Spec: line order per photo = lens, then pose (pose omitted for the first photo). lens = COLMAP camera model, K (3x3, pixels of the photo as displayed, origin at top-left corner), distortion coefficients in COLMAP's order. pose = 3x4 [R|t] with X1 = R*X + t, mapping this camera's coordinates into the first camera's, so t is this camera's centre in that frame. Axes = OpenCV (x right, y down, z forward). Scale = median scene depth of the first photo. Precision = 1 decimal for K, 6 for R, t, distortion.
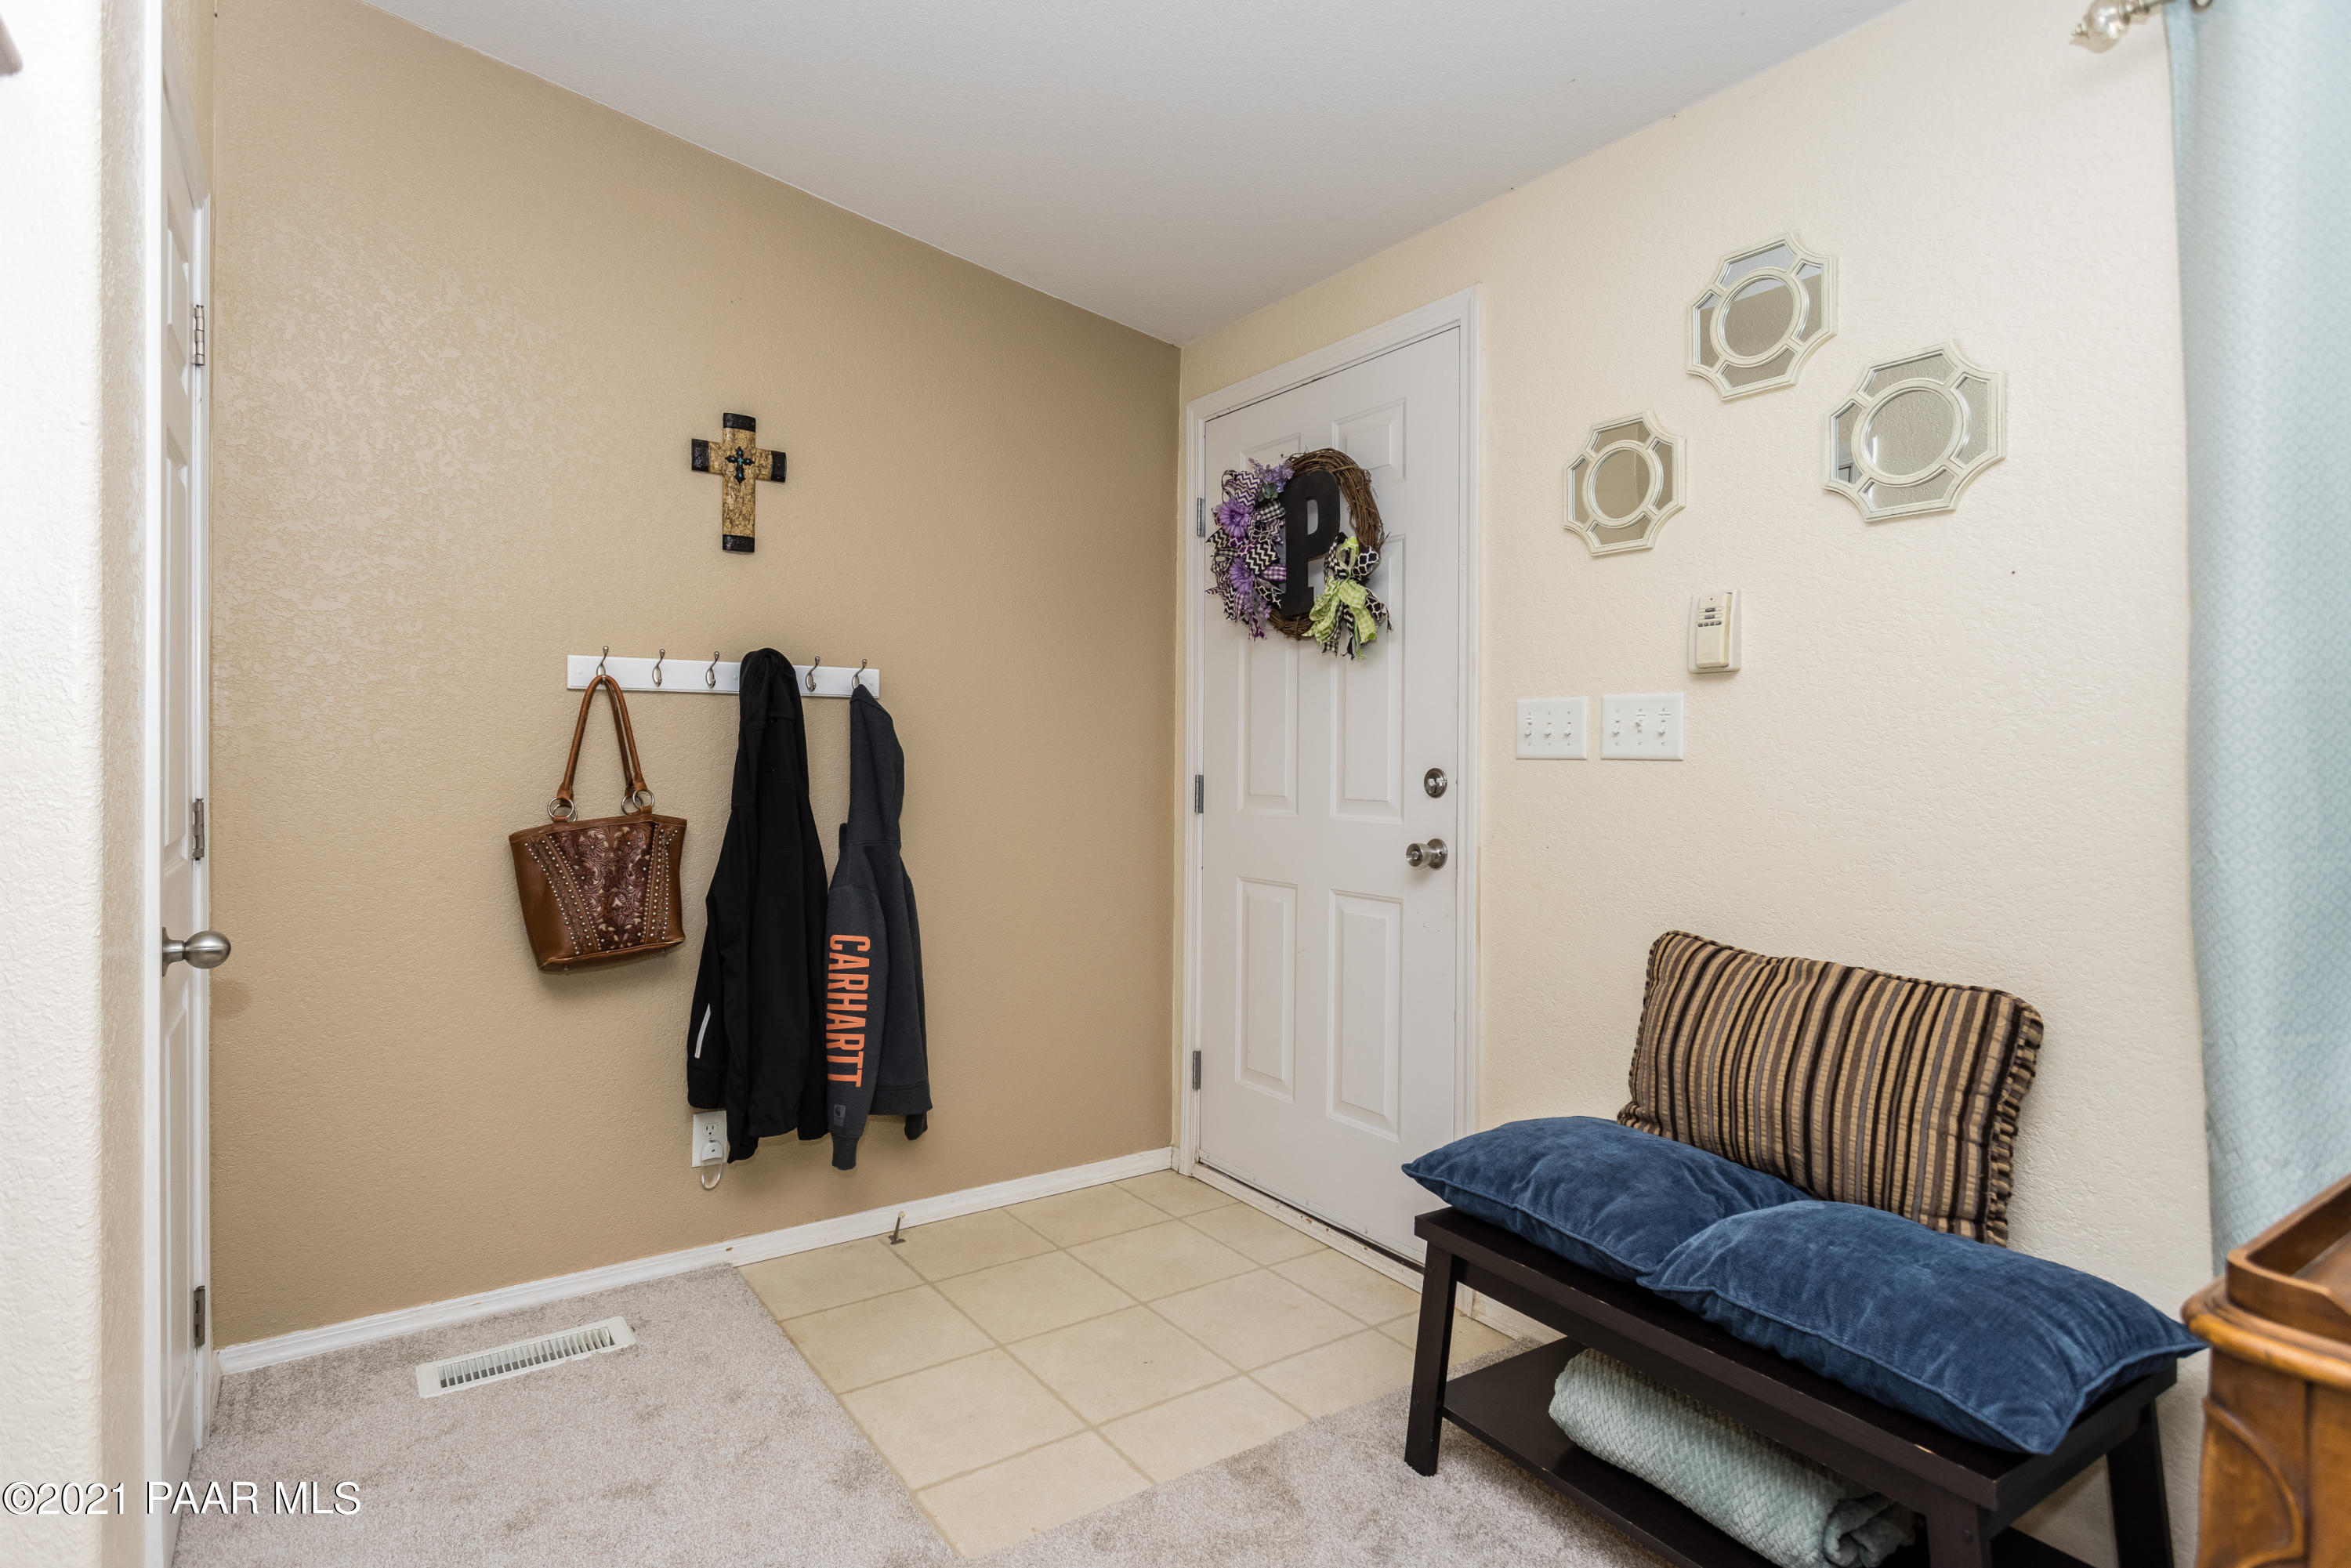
lens RADIAL K [[1205.2, 0, 1159.8], [0, 1205.2, 746.7], [0, 0, 1]] dist [-0.002335, 0.000638]
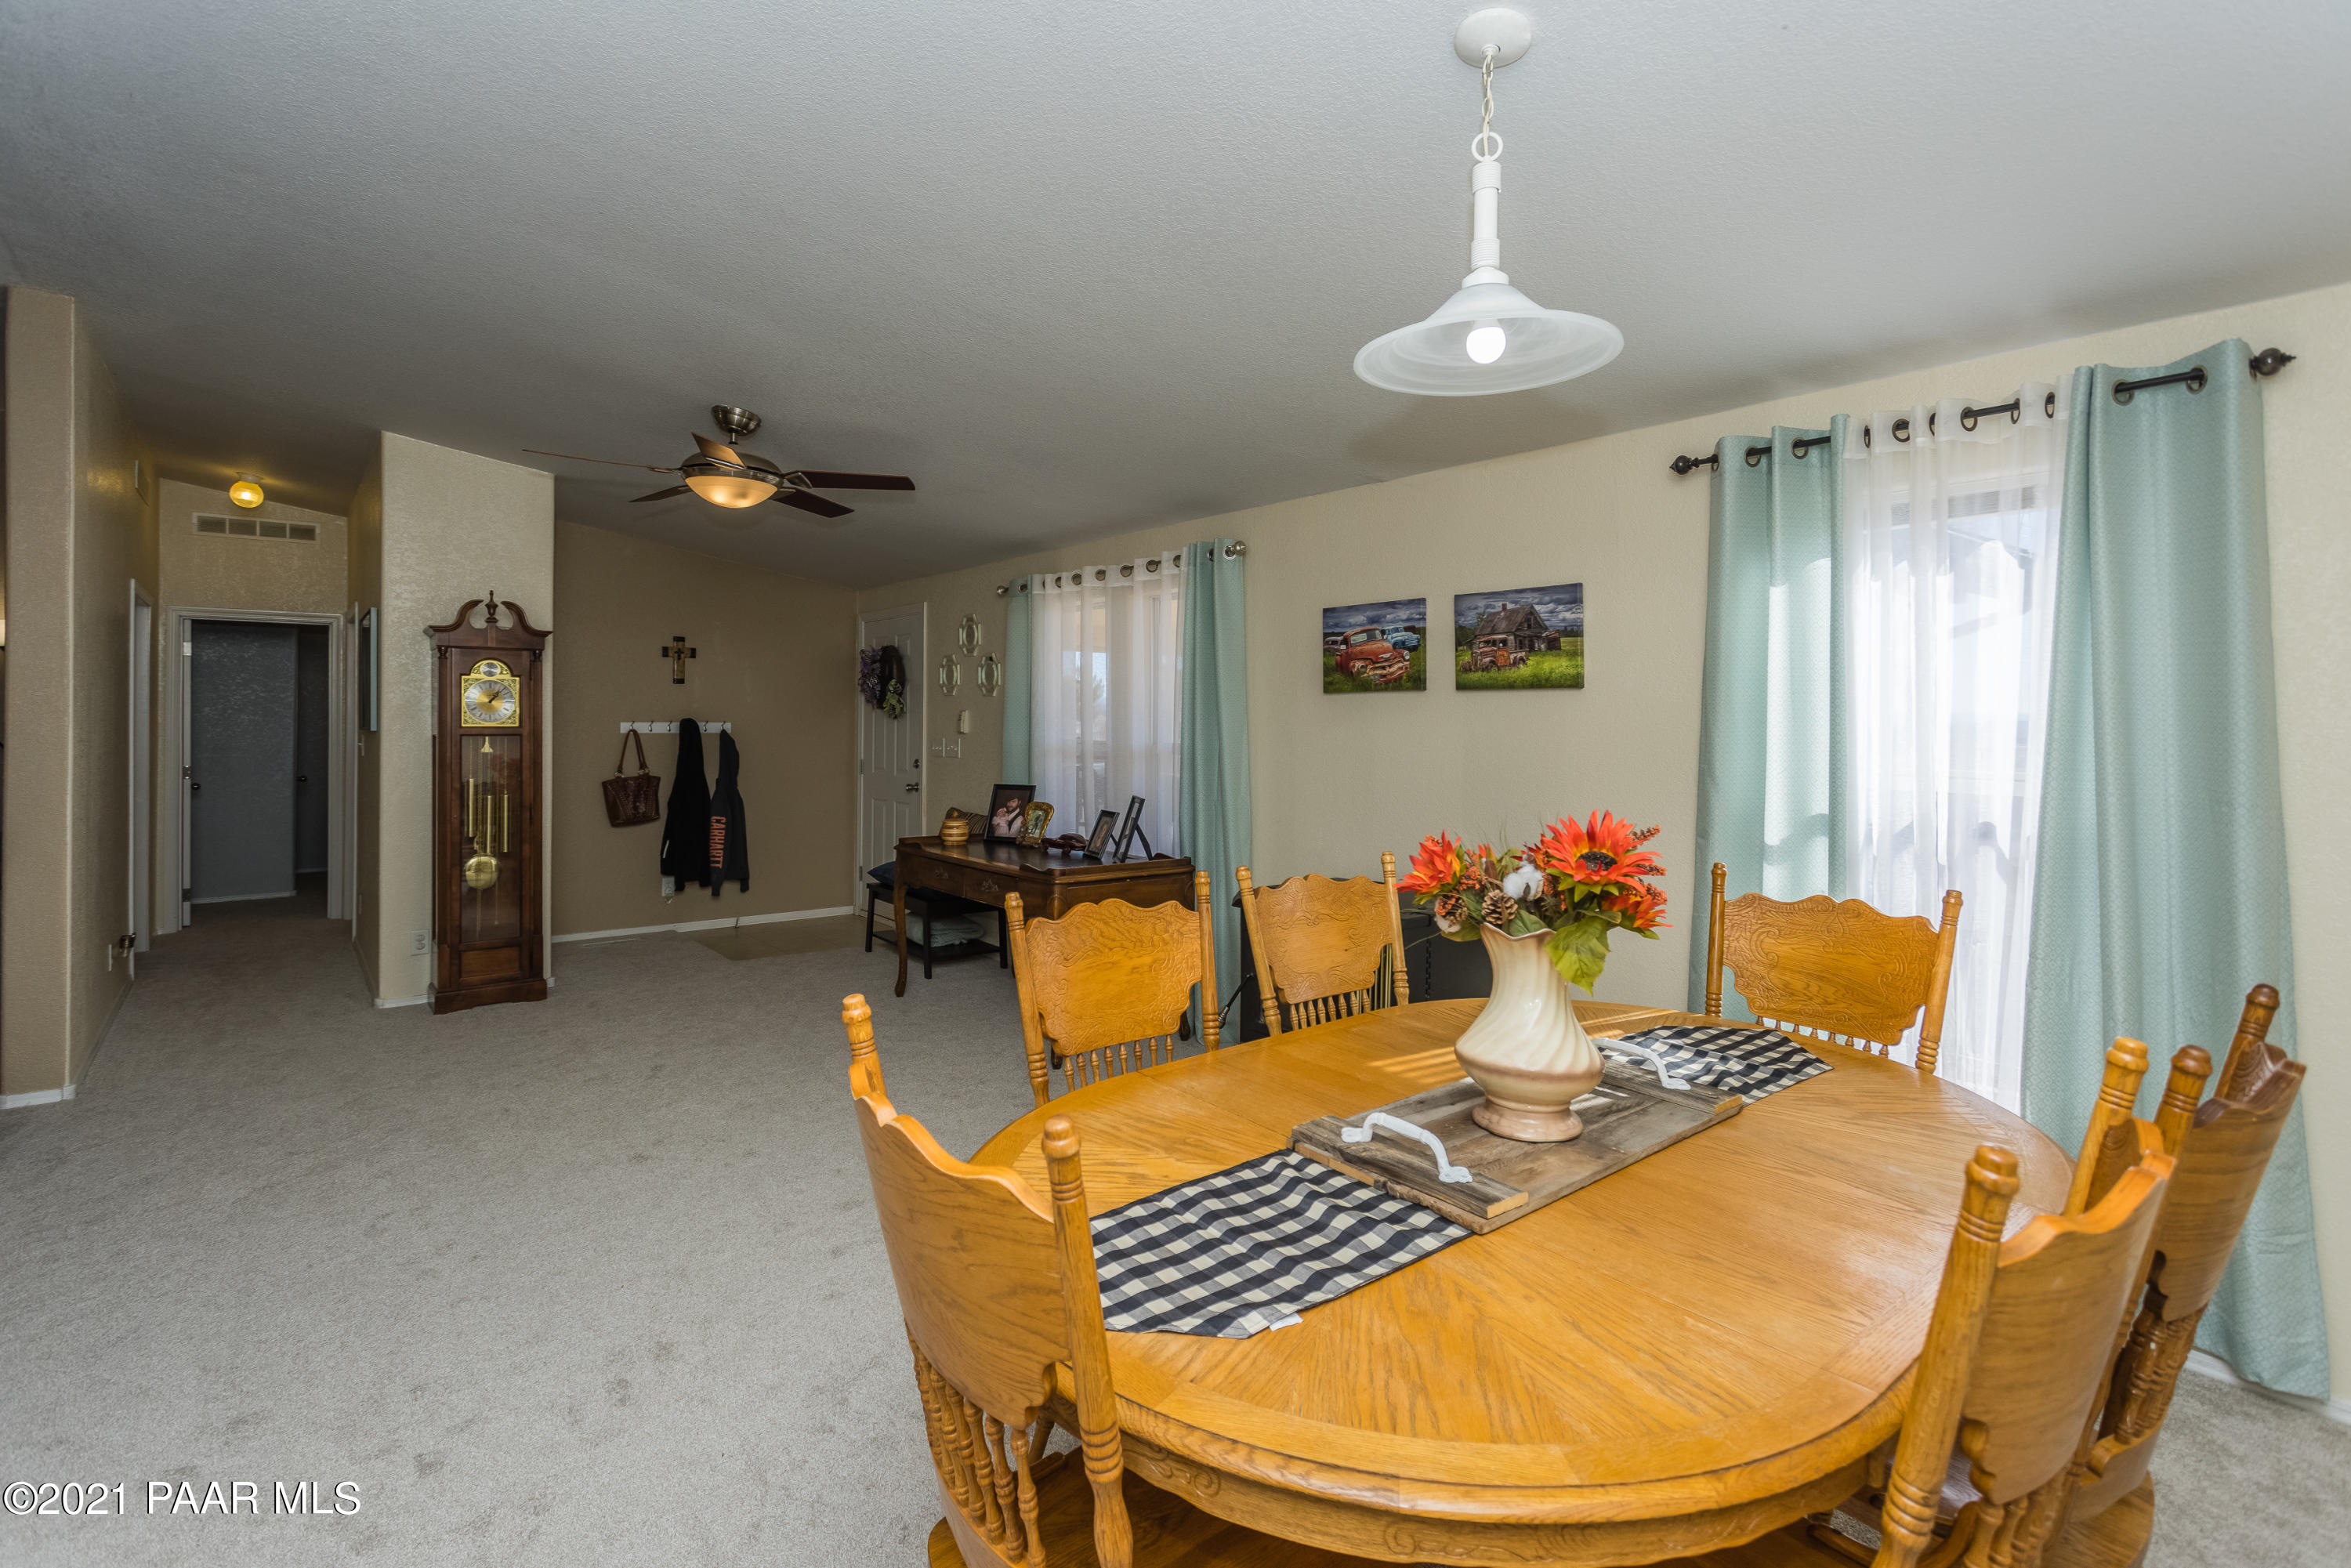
lens RADIAL K [[1130.5, 0, 1218.7], [0, 1130.5, 718.2], [0, 0, 1]] dist [-0.015038, 0.000003]
pose [[0.995040, 0.002457, 0.099443, 0.846670], [-0.002472, 0.999997, 0.000024, -0.105801], [-0.099442, -0.000270, 0.995043, -2.295656]]
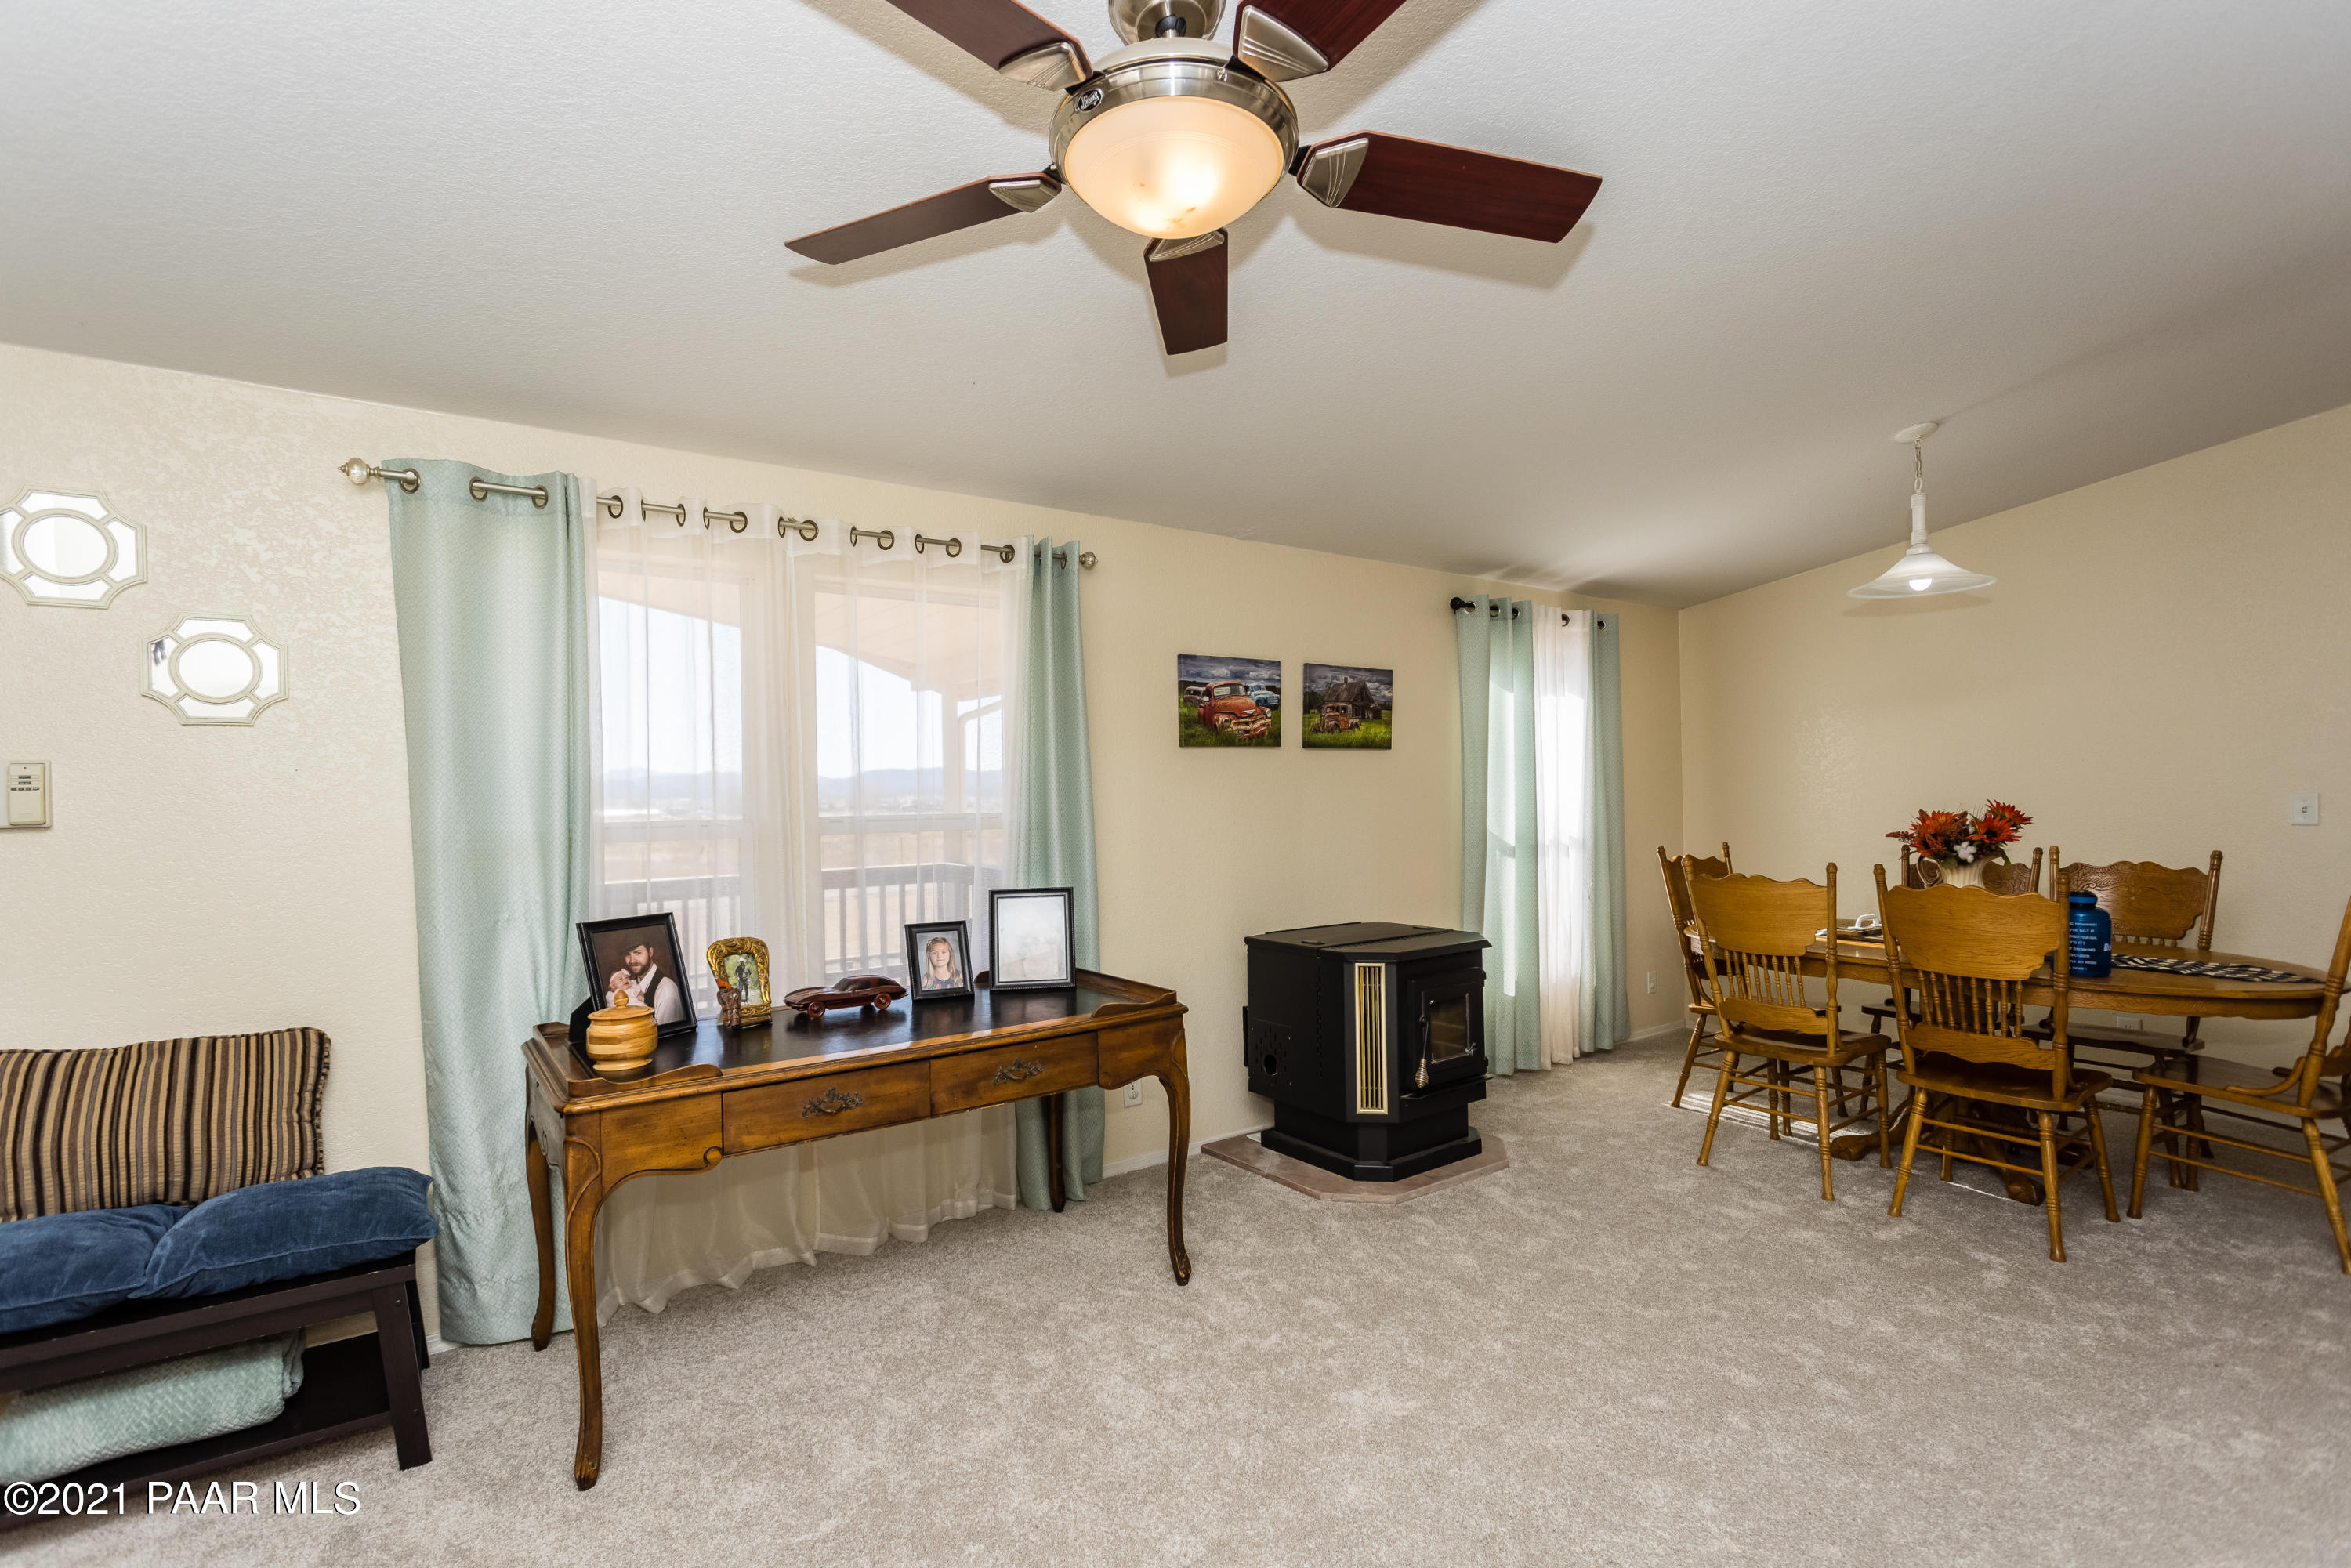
lens RADIAL K [[1130.5, 0, 1178.8], [0, 1130.5, 796.8], [0, 0, 1]] dist [-0.015038, 0.000003]
pose [[-0.045851, -0.005252, 0.998934, -0.699642], [0.018514, 0.999810, 0.006107, -0.078725], [-0.998777, 0.018774, -0.045745, -0.096703]]
